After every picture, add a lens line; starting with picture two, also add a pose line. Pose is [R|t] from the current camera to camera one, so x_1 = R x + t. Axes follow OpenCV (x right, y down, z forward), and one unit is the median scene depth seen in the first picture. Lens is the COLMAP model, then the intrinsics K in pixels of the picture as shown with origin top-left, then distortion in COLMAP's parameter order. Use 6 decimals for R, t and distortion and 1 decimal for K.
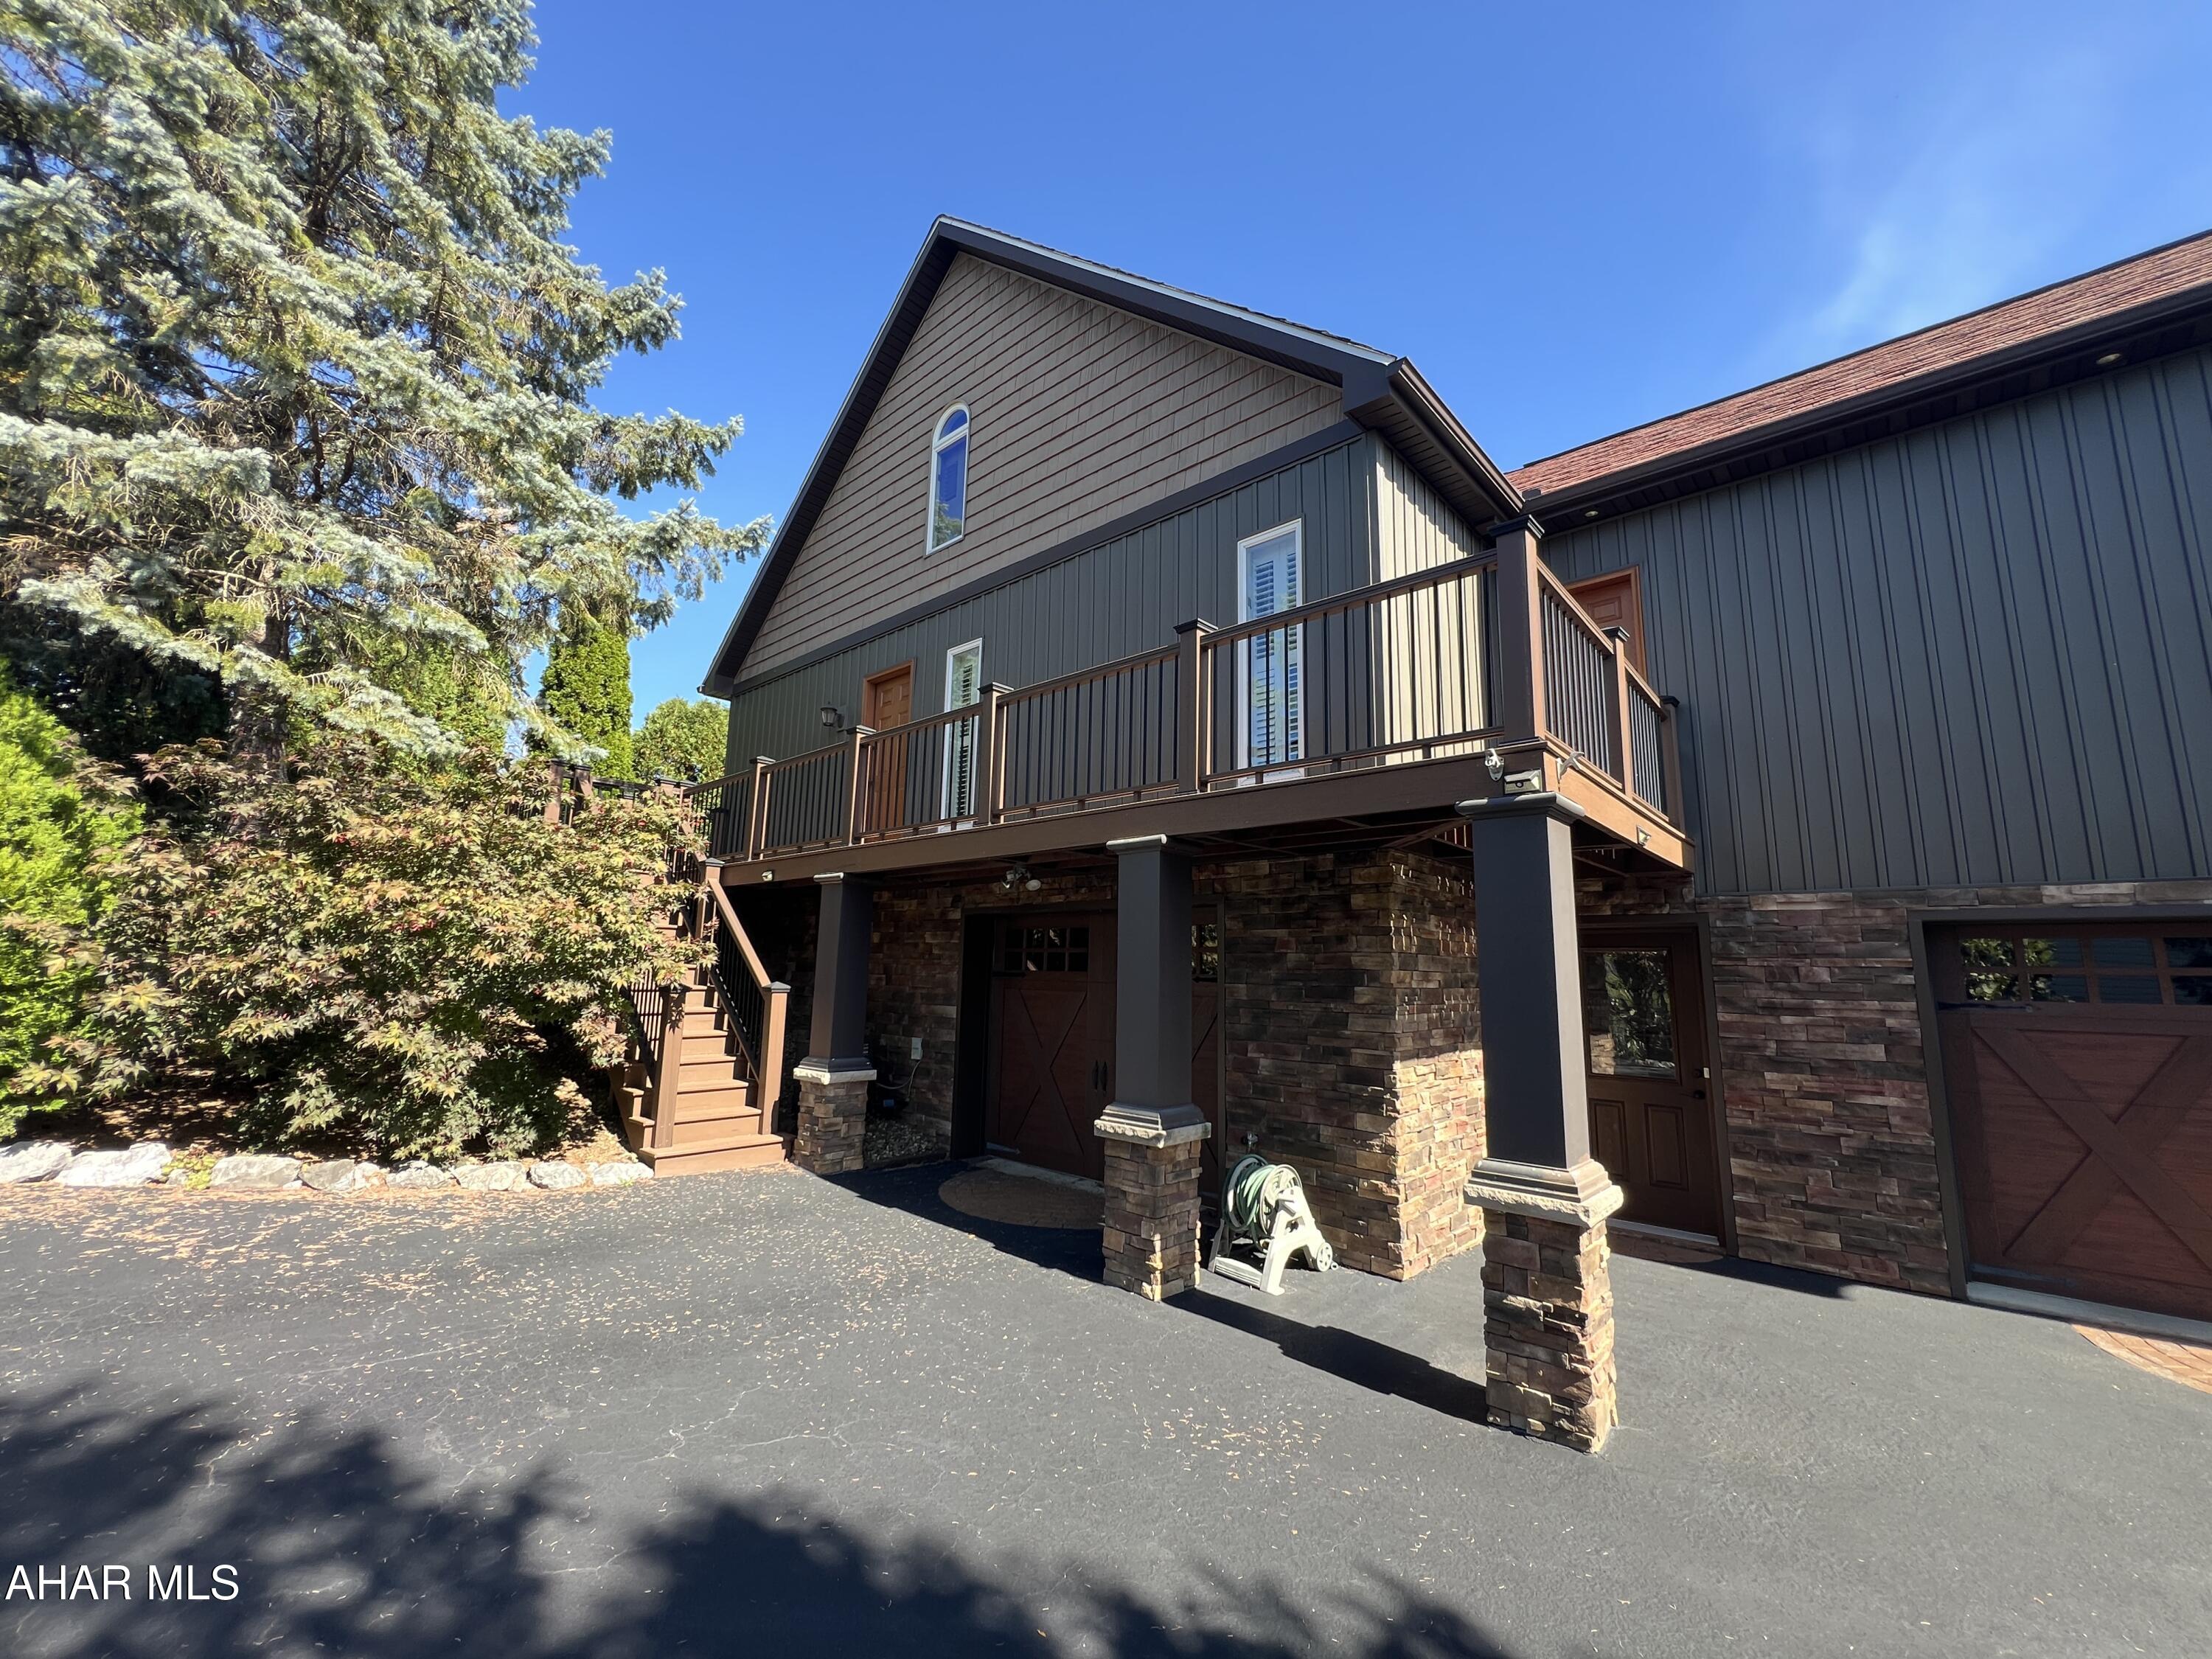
lens RADIAL K [[884.9, 0, 1106.0], [0, 884.9, 829.5], [0, 0, 1]] dist [0.000425, -0.000101]
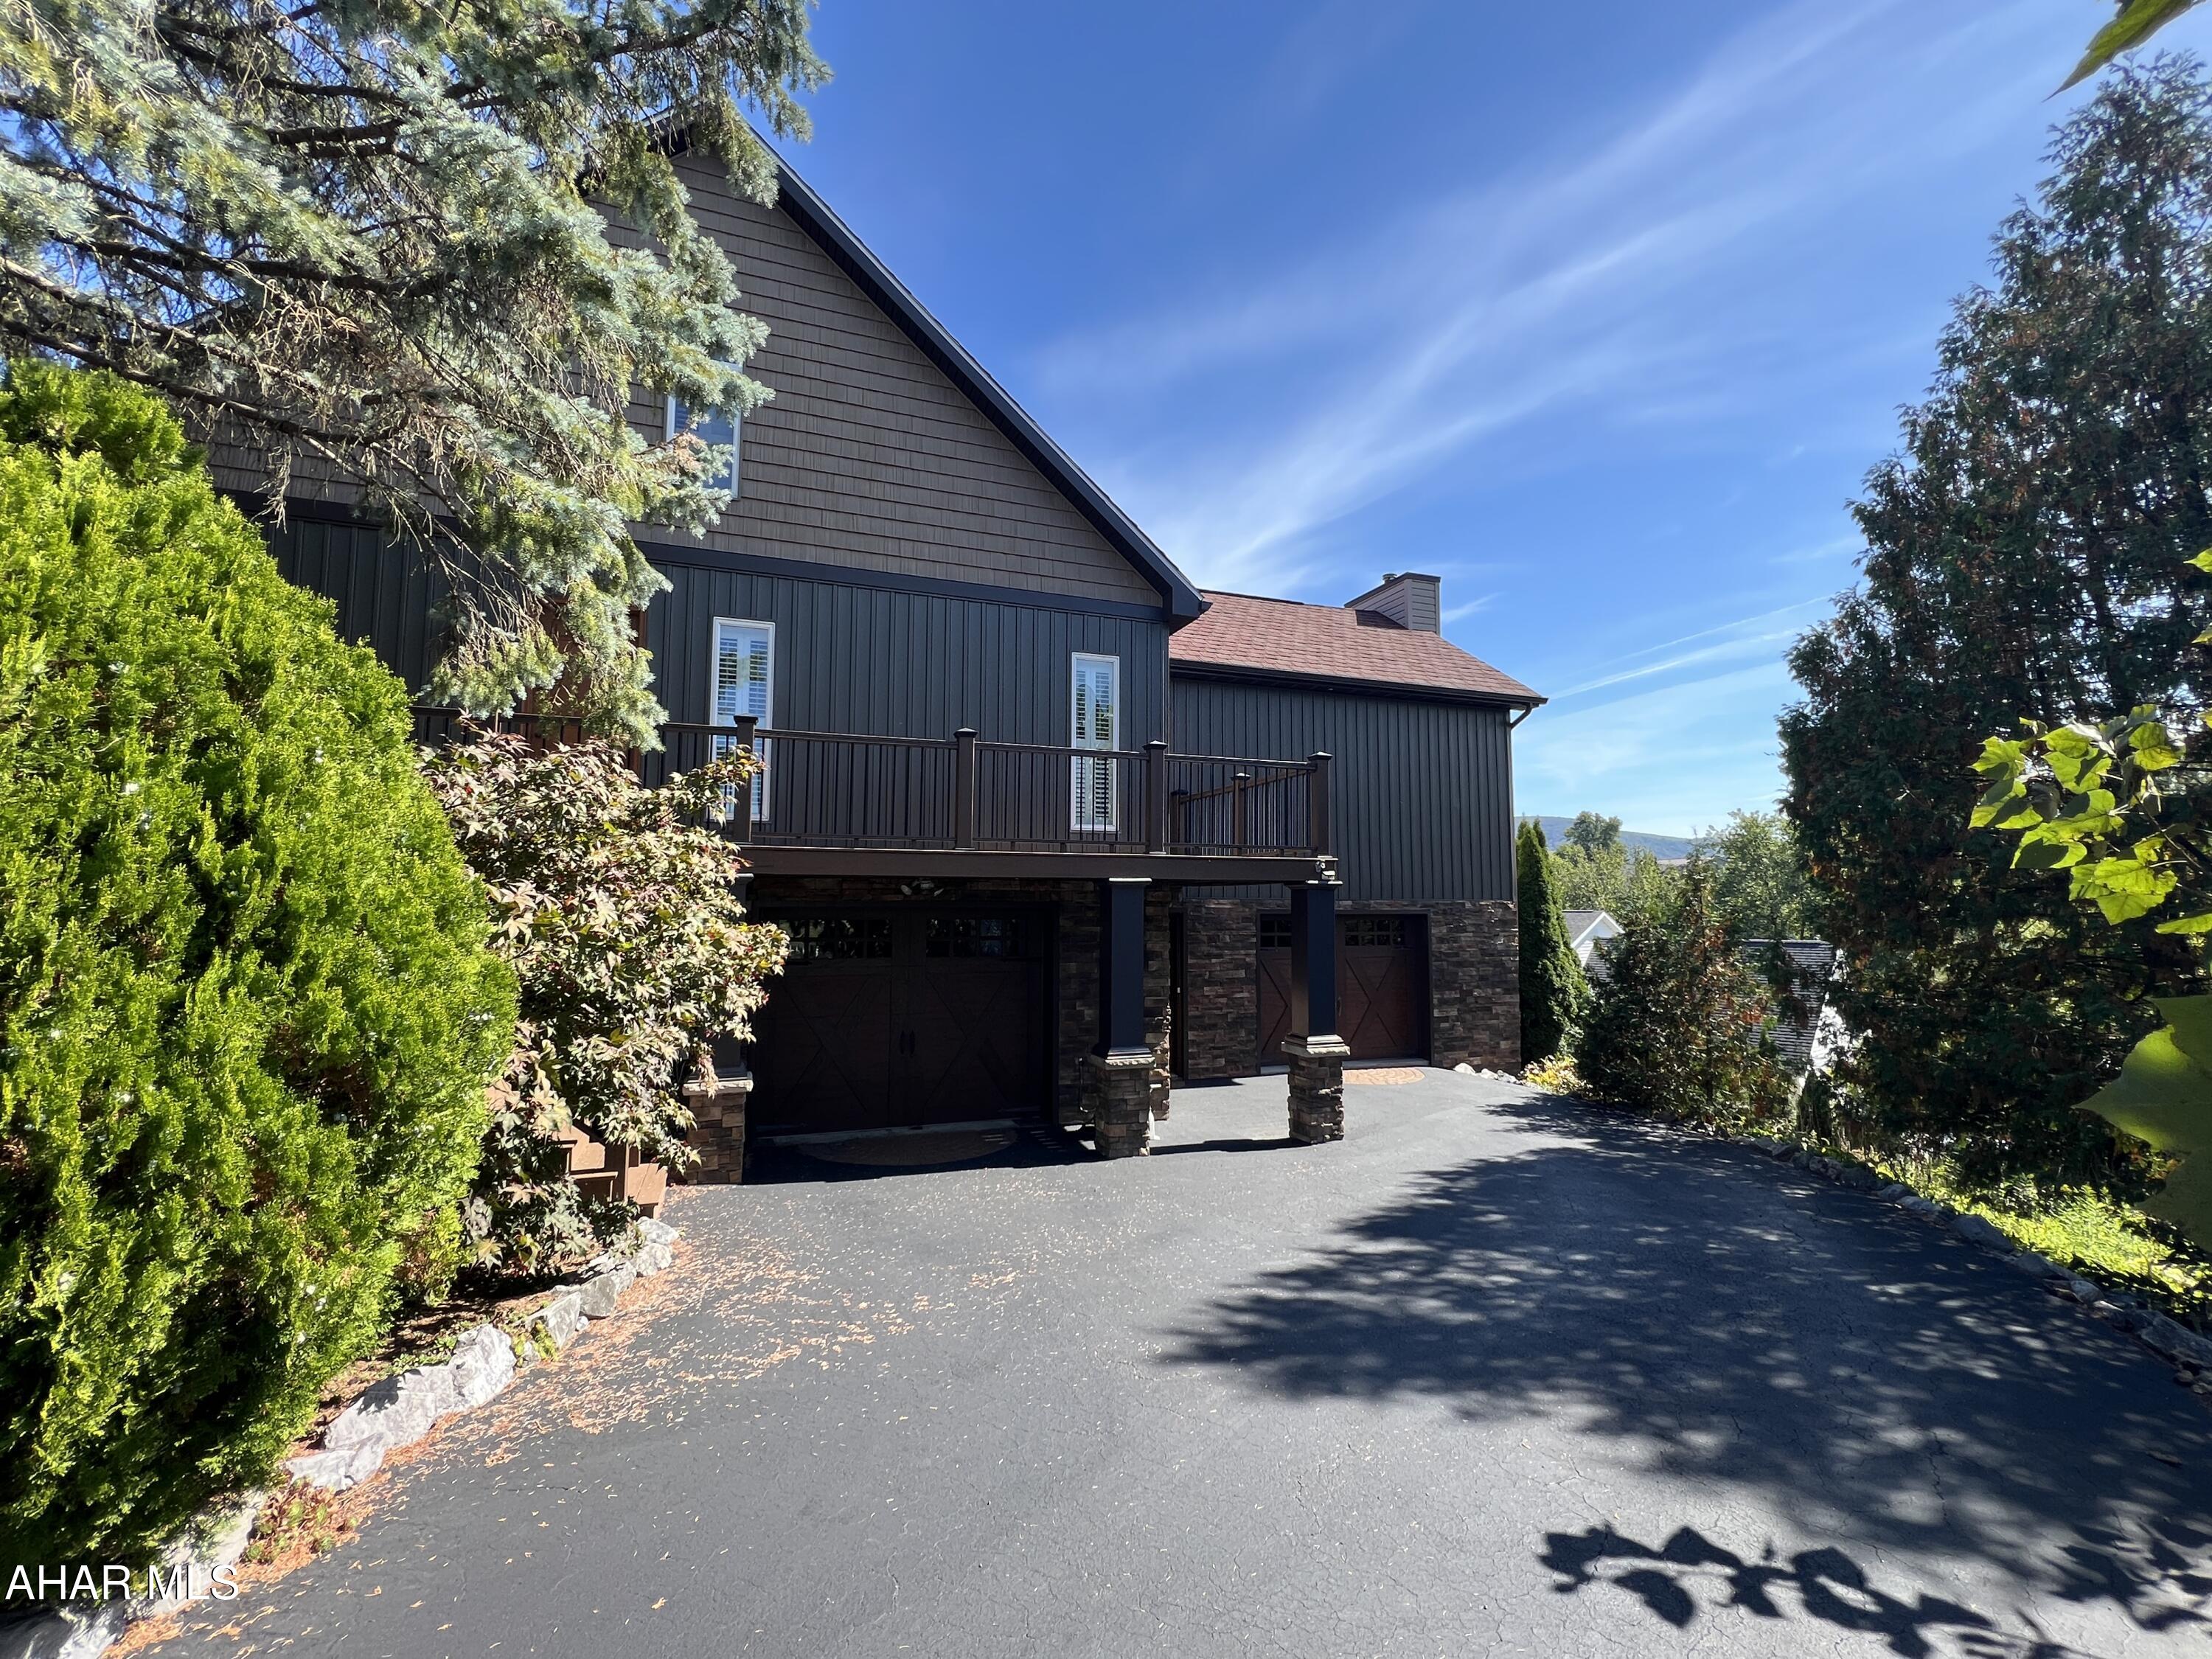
lens RADIAL K [[936.7, 0, 1099.5], [0, 936.7, 822.4], [0, 0, 1]] dist [0.000778, -0.000047]
pose [[0.458931, 0.059179, 0.886499, -1.686239], [-0.138379, 0.990364, 0.005524, -0.103313], [-0.877629, -0.125208, 0.462698, 0.342015]]
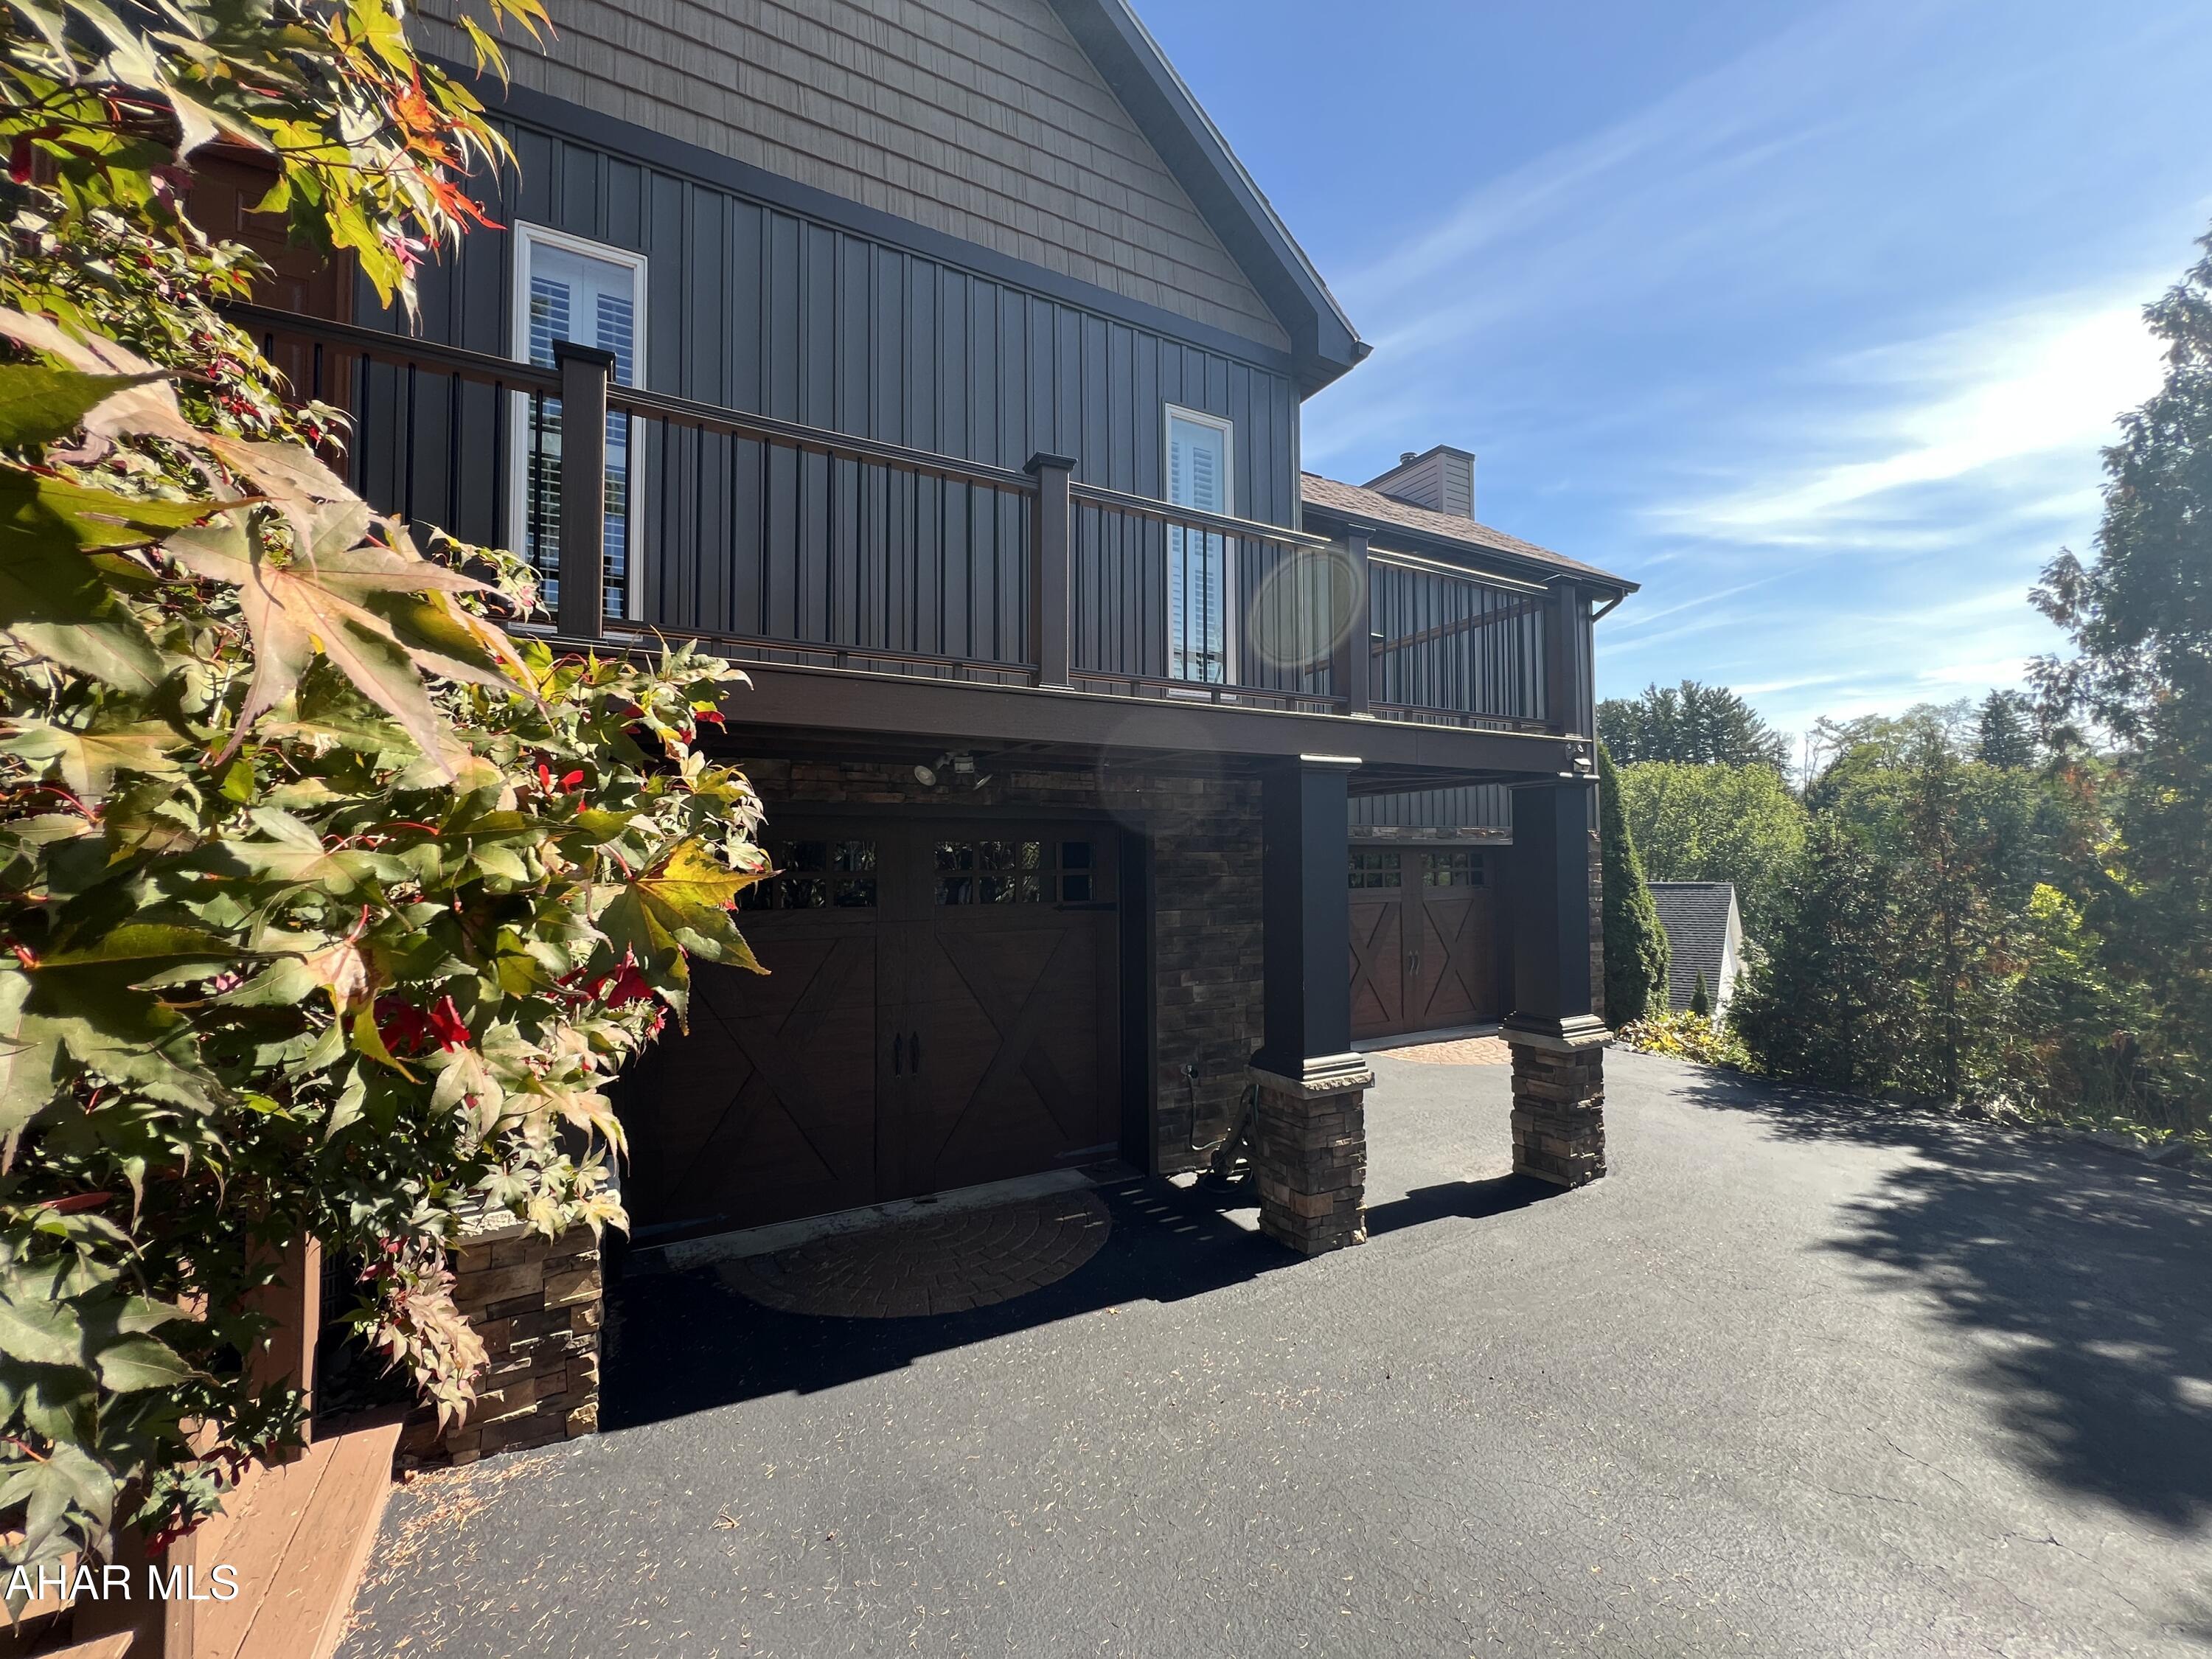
lens RADIAL K [[894.1, 0, 1106.7], [0, 894.1, 821.6], [0, 0, 1]] dist [-0.000187, -0.000228]
pose [[0.325105, 0.020561, 0.945454, -1.012936], [-0.138077, 0.990082, 0.025947, 0.092686], [-0.935544, -0.138981, 0.324719, 1.047790]]
